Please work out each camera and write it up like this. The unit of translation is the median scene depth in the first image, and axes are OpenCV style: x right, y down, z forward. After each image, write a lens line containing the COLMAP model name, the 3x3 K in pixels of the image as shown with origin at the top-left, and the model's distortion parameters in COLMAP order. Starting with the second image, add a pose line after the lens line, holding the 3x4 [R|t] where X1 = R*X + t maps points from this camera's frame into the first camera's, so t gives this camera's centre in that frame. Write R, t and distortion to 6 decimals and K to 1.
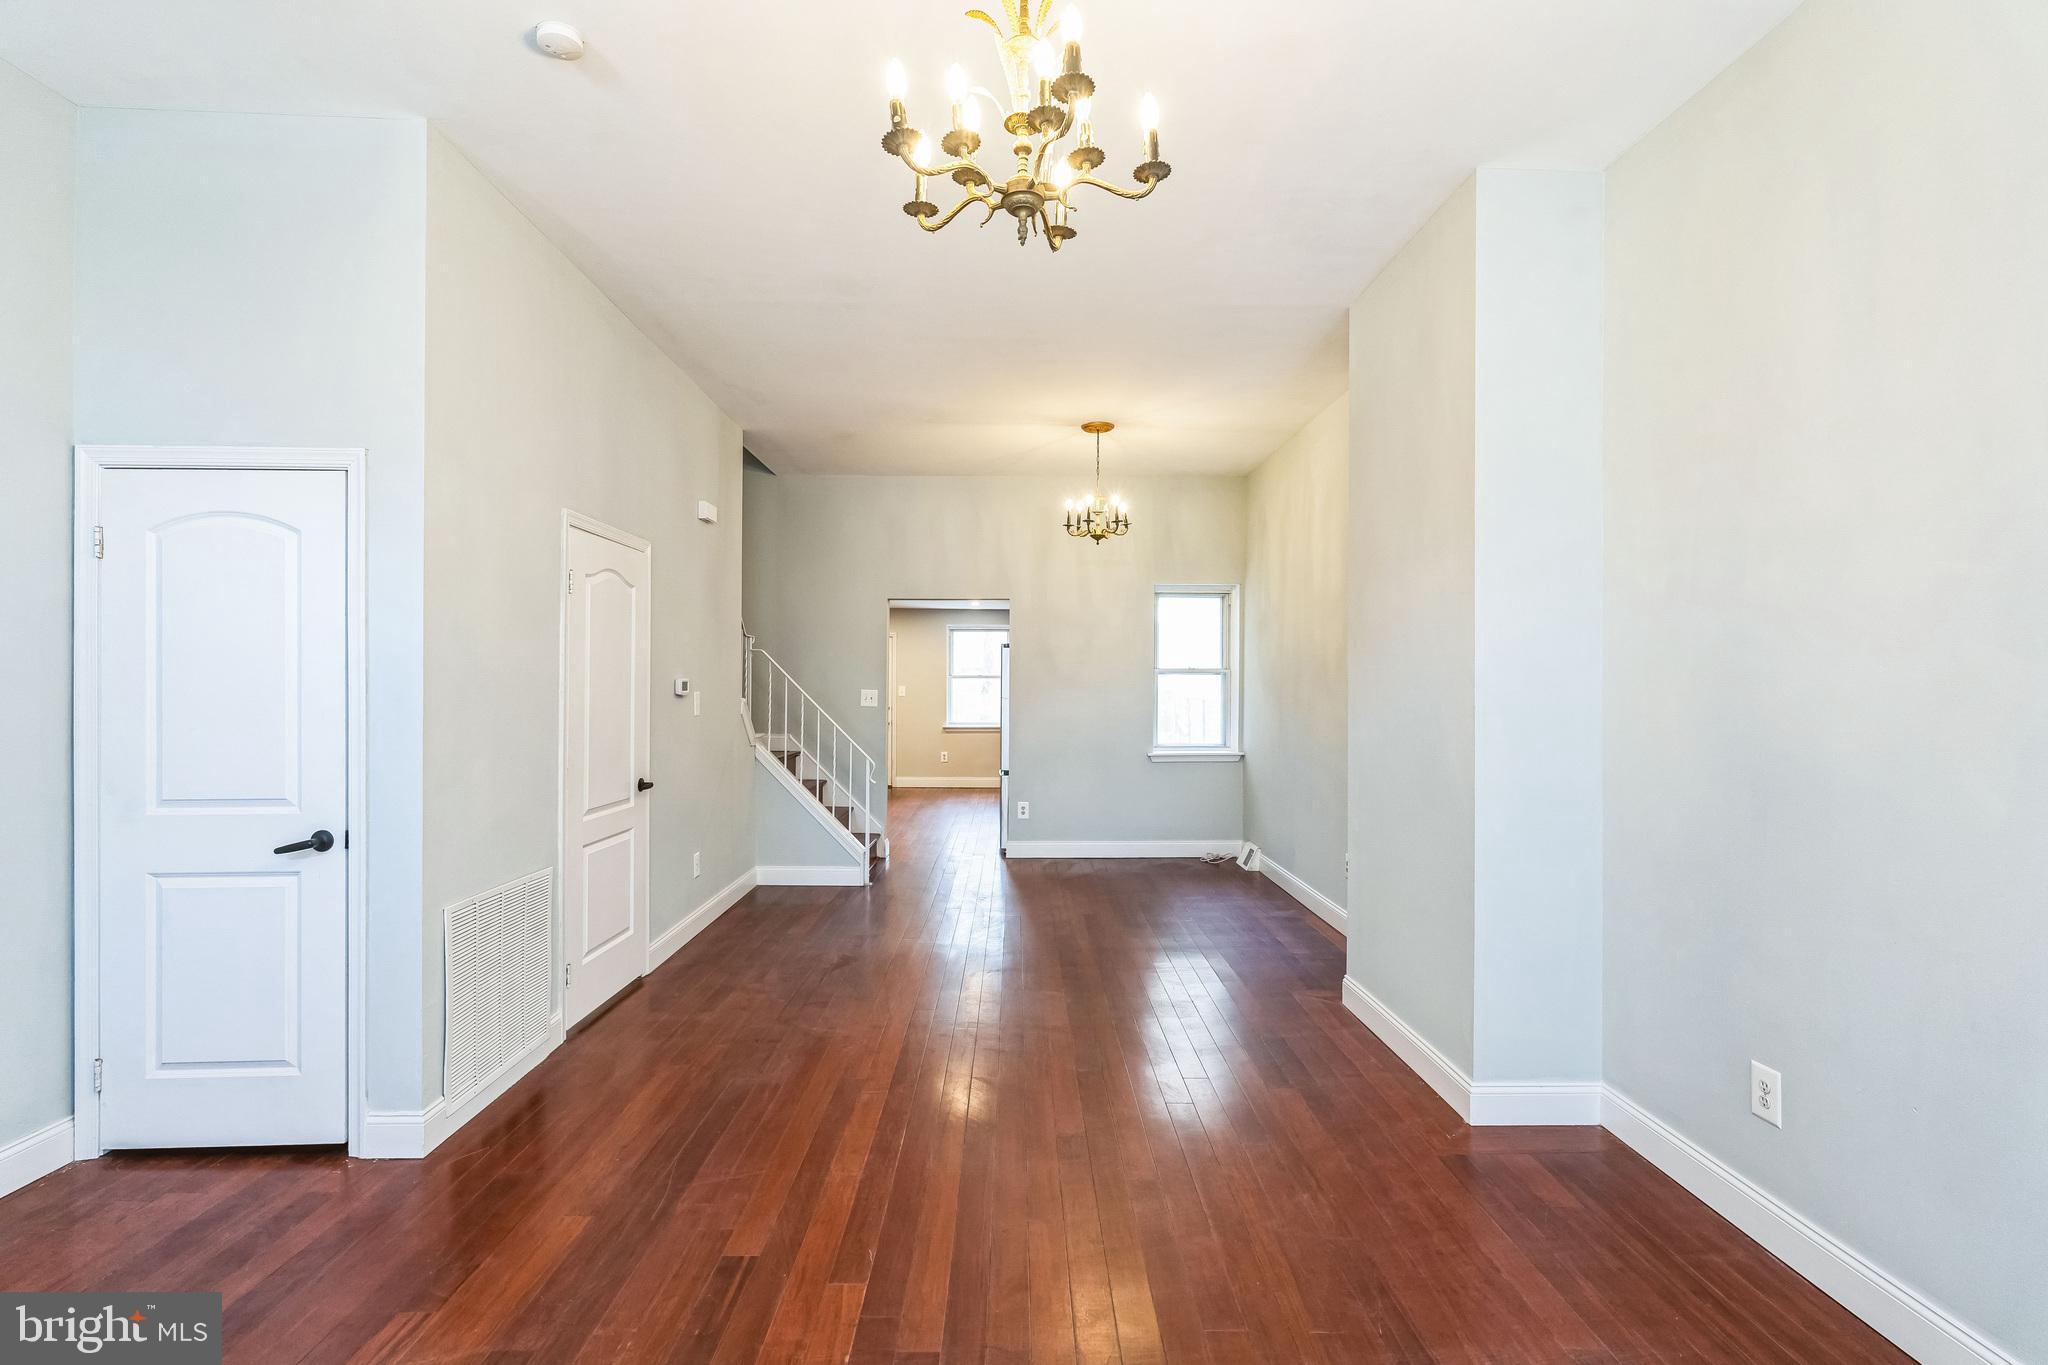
lens RADIAL K [[922.2, 0, 1028.4], [0, 922.2, 679.1], [0, 0, 1]] dist [0.000253, -0.000142]
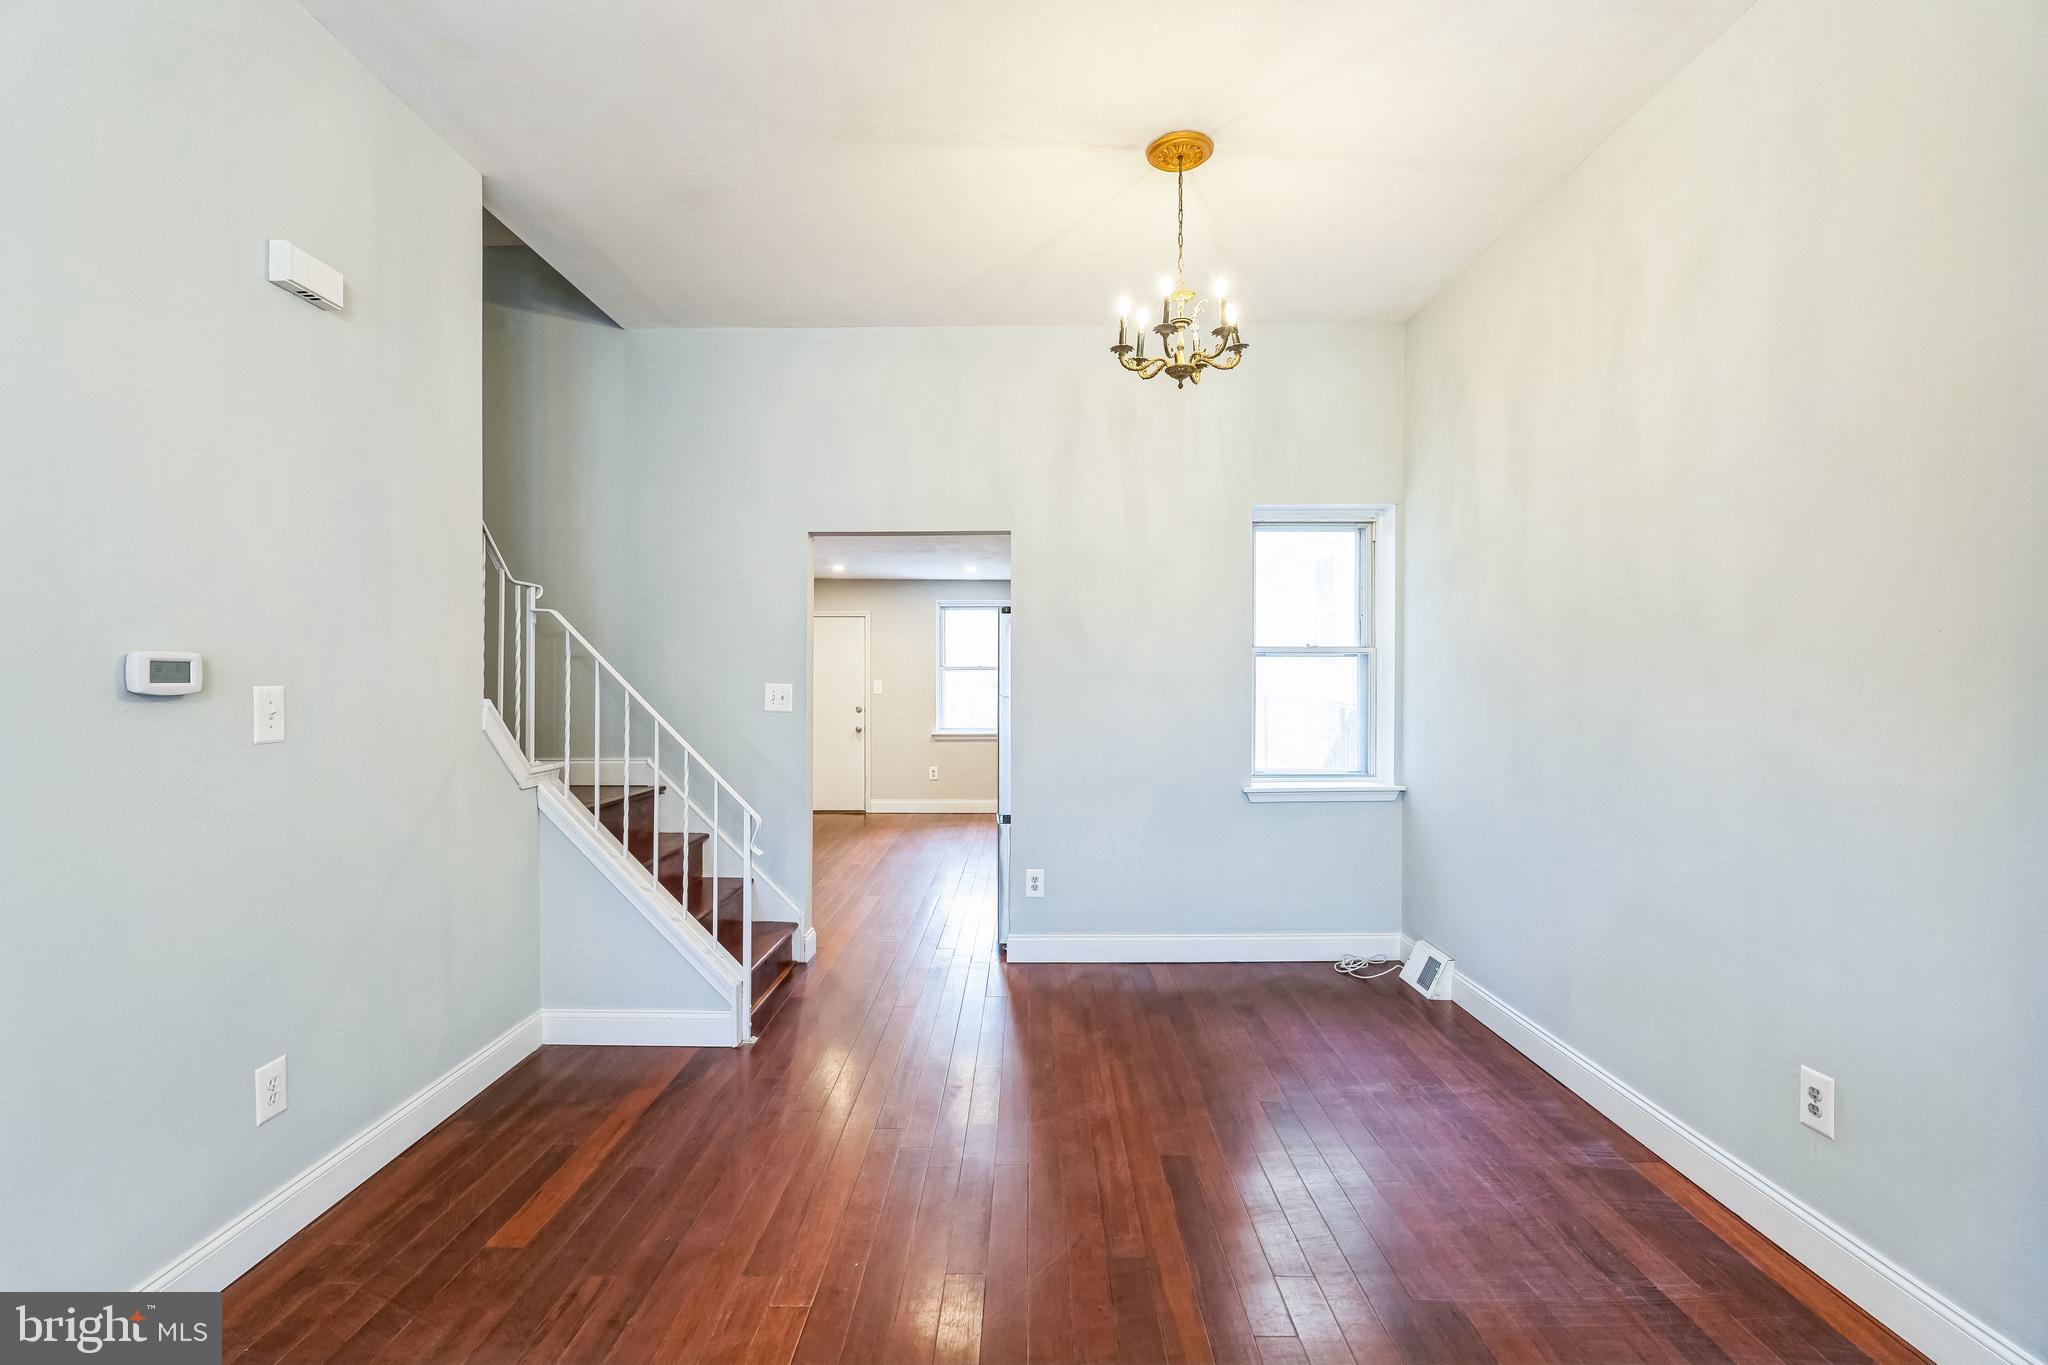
lens RADIAL K [[917.5, 0, 1024.0], [0, 917.5, 682.5], [0, 0, 1]] dist [-0.001790, 0.000082]
pose [[0.999769, -0.003757, -0.021183, 0.000332], [0.003895, 0.999971, 0.006476, 0.007721], [0.021158, -0.006557, 0.999755, 0.403726]]
